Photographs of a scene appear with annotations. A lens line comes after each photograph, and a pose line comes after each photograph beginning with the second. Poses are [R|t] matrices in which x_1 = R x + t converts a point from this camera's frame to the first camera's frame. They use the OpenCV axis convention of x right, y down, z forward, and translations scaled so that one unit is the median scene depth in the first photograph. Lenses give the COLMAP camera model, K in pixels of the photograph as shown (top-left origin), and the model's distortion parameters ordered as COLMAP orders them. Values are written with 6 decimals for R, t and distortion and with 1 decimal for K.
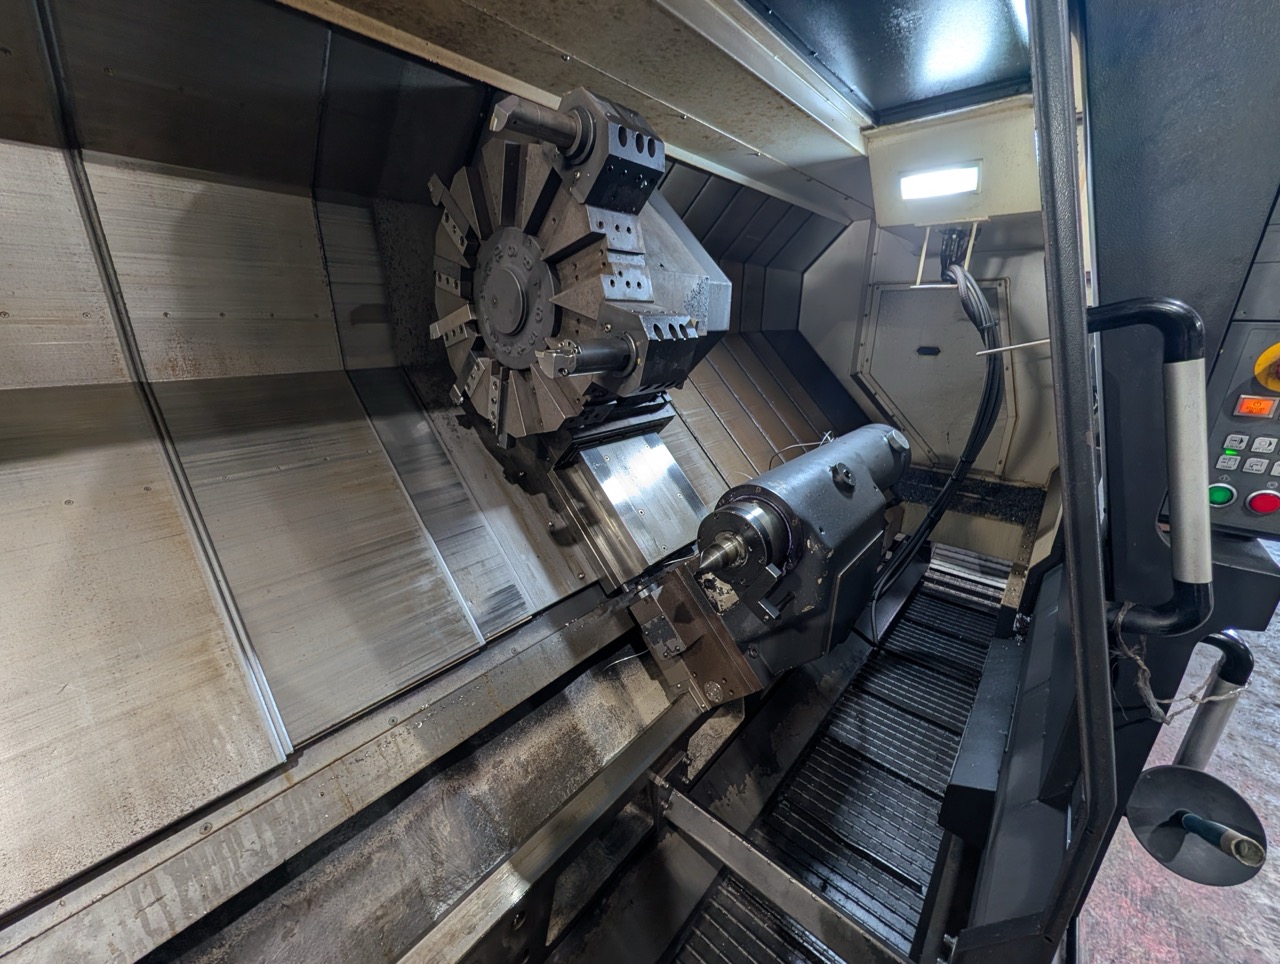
lens RADIAL K [[491.5, 0, 637.7], [0, 491.5, 478.5], [0, 0, 1]] dist [0.000490, -0.000027]
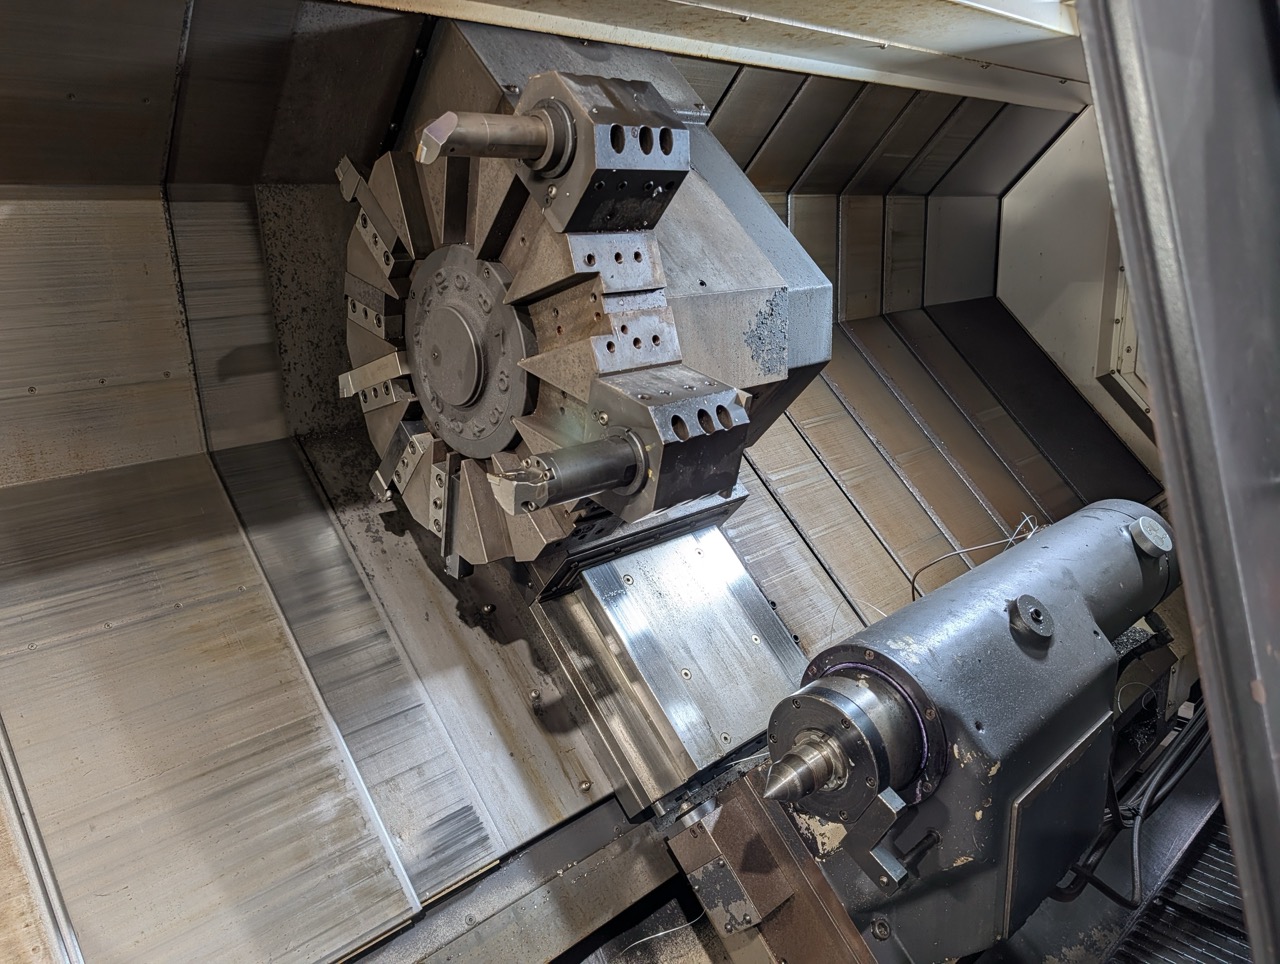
lens RADIAL K [[925.1, 0, 647.2], [0, 925.1, 479.7], [0, 0, 1]] dist [0.016122, -0.021786]
pose [[0.995671, -0.019502, -0.090882, 0.071161], [0.014222, 0.998193, -0.058380, -0.107279], [0.091857, 0.056835, 0.994149, -0.126337]]
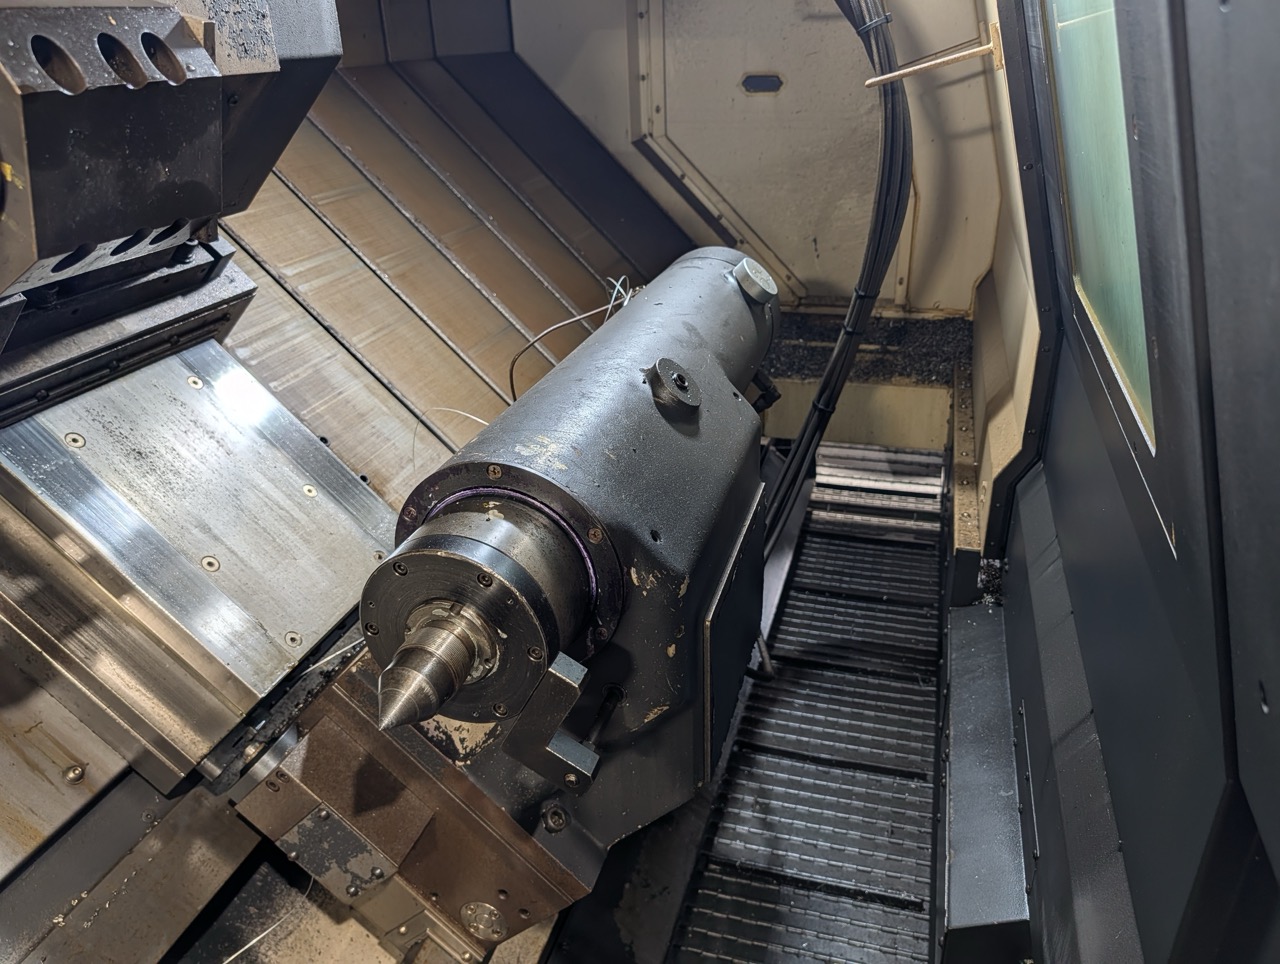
lens RADIAL K [[935.4, 0, 651.8], [0, 935.4, 484.6], [0, 0, 1]] dist [0.011130, -0.021715]
pose [[0.905750, -0.213397, 0.366167, 0.069808], [0.163197, 0.972976, 0.163353, -0.058594], [-0.391130, -0.088199, 0.916099, 0.219129]]
